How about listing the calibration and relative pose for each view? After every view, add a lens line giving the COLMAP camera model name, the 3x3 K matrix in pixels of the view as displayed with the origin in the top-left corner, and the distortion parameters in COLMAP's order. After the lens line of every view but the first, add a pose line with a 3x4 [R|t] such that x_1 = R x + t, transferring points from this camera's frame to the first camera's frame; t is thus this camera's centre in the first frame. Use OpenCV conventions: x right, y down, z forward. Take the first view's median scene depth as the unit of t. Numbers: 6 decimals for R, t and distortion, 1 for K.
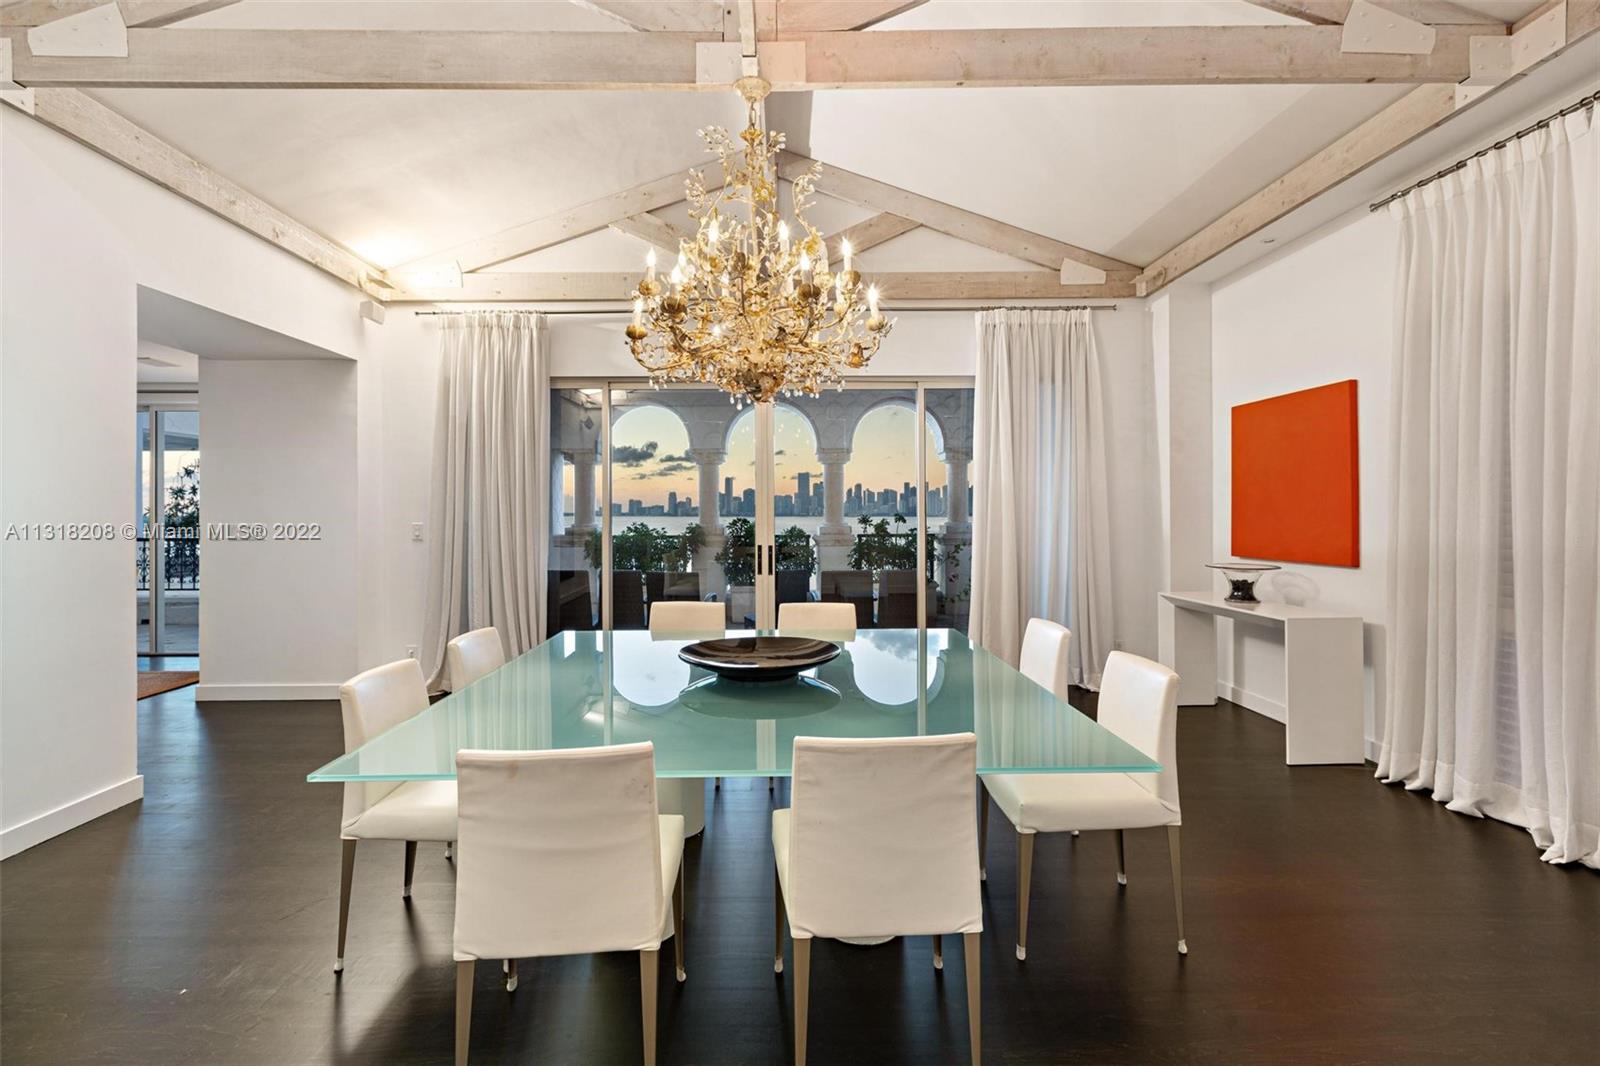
lens RADIAL K [[724.2, 0, 795.8], [0, 724.2, 523.3], [0, 0, 1]] dist [0.002800, -0.000432]
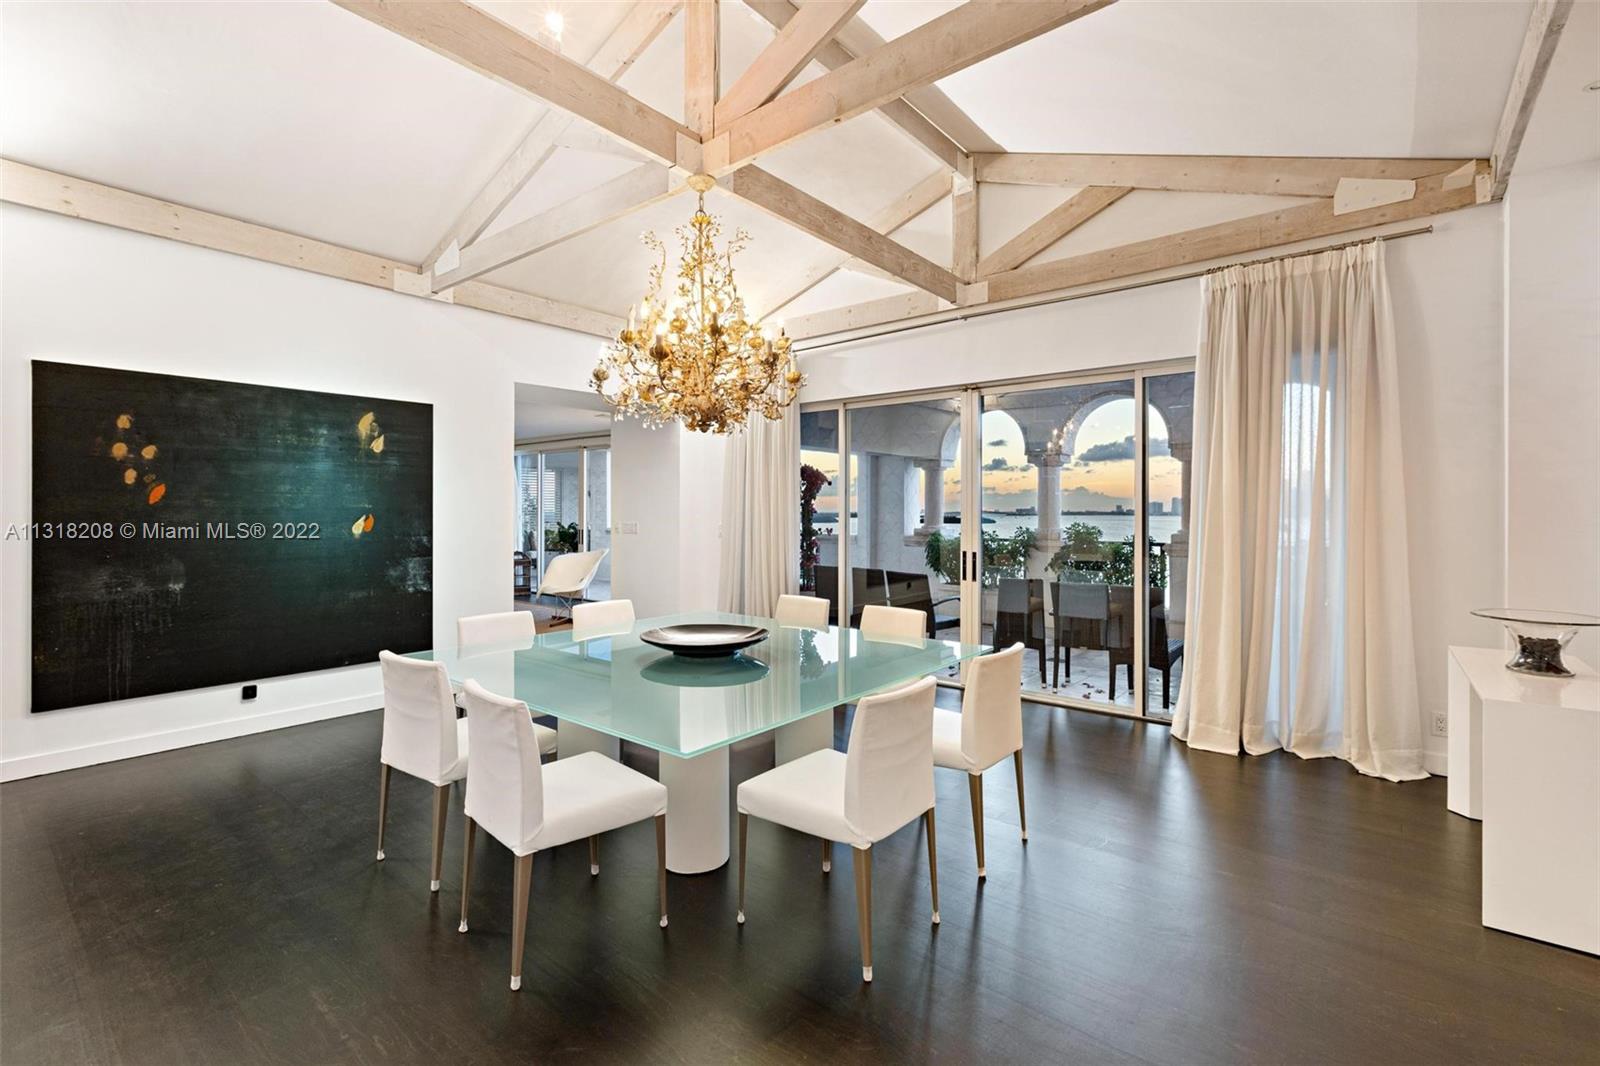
lens RADIAL K [[724.2, 0, 784.7], [0, 724.2, 524.5], [0, 0, 1]] dist [0.002800, -0.000432]
pose [[0.758106, 0.017725, -0.651890, 0.428447], [-0.014991, 0.999840, 0.009752, -0.013906], [0.651959, 0.002380, 0.758251, 0.075255]]
